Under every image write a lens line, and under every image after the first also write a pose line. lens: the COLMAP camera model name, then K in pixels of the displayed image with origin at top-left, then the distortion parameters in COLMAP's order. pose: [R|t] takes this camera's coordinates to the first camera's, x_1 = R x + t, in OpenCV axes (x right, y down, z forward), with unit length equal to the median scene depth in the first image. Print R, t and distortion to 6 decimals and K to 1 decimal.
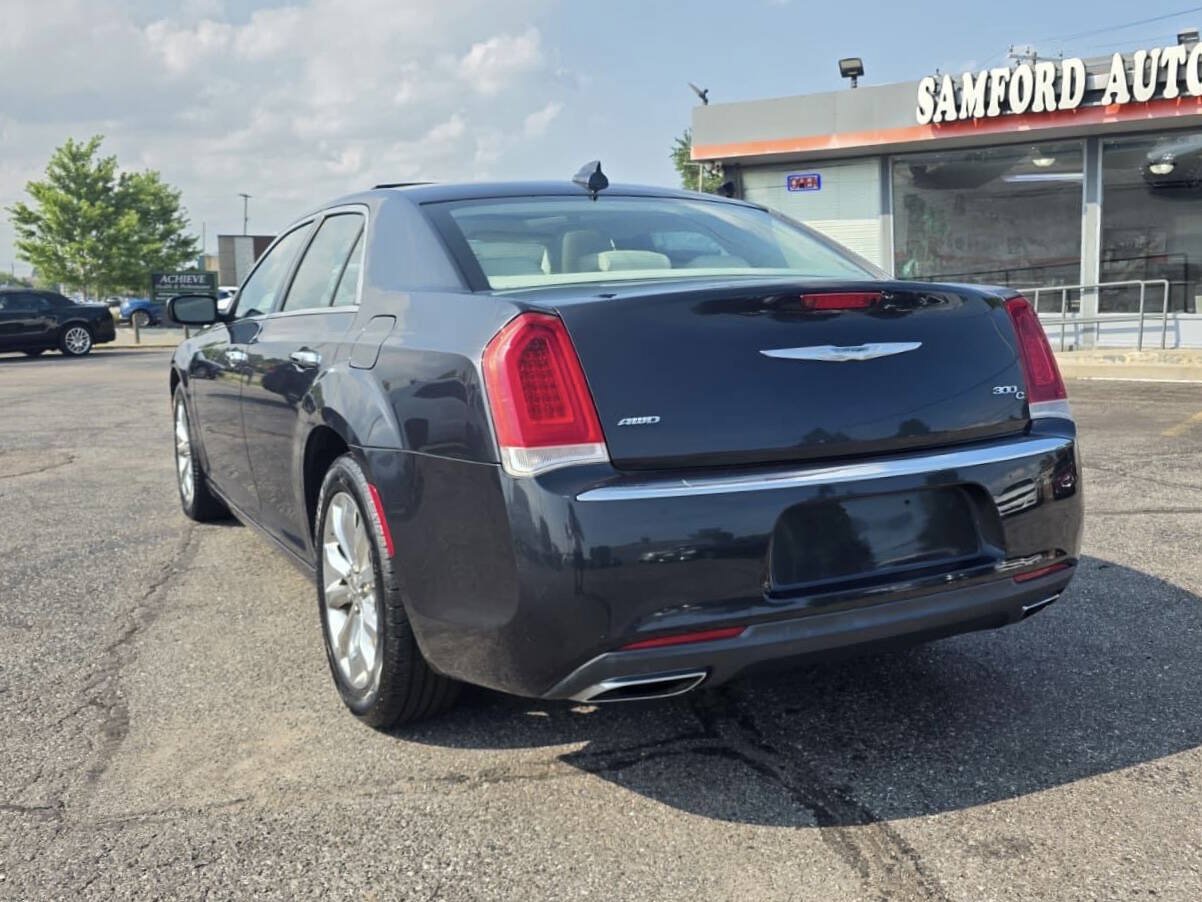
lens RADIAL K [[1131.6, 0, 526.2], [0, 1131.6, 451.5], [0, 0, 1]] dist [0.046393, 0.000000]
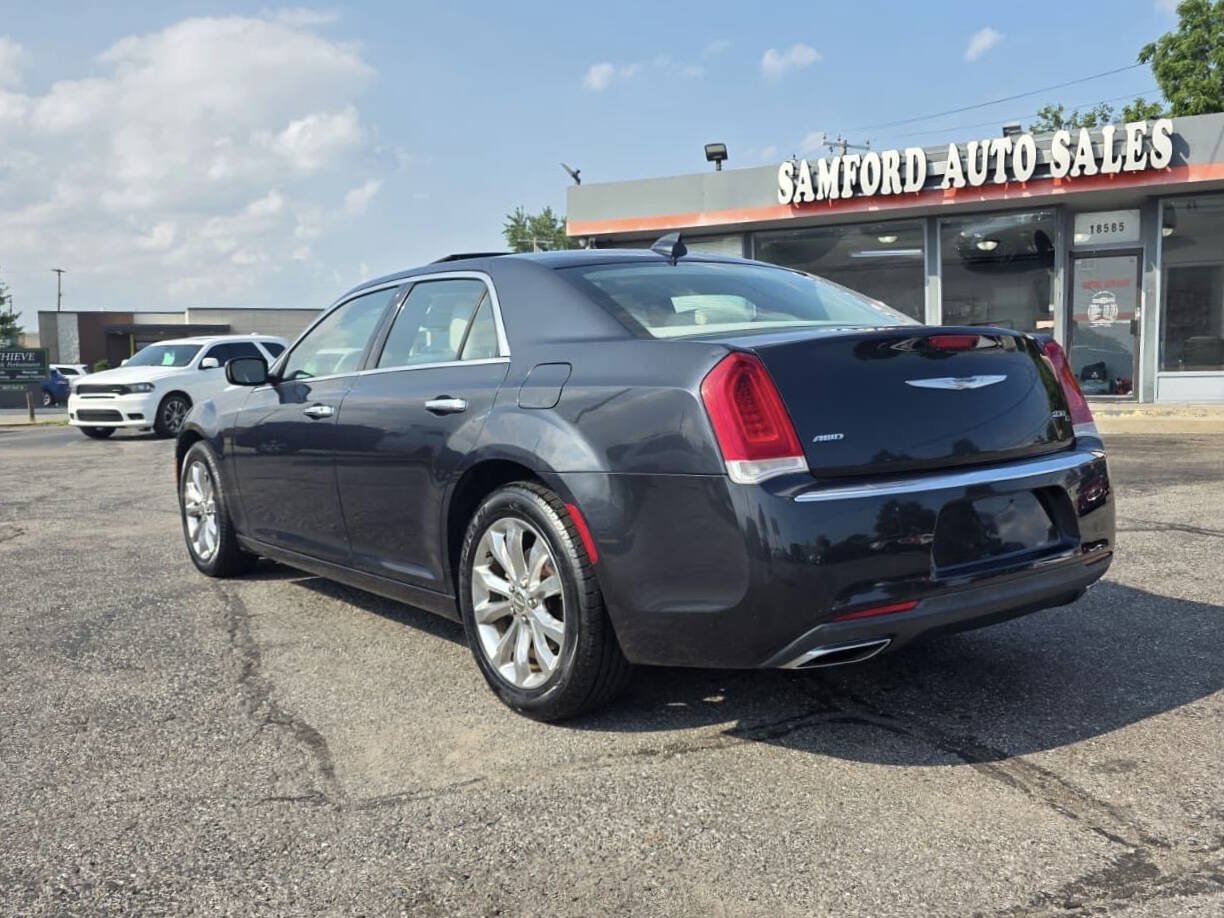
lens RADIAL K [[1152.3, 0, 500.0], [0, 1152.3, 469.5], [0, 0, 1]] dist [0.046393, 0.000000]
pose [[0.988941, -0.027715, 0.145696, -0.131680], [0.035250, 0.998157, -0.049389, 0.017226], [-0.144059, 0.053979, 0.988096, -0.059955]]
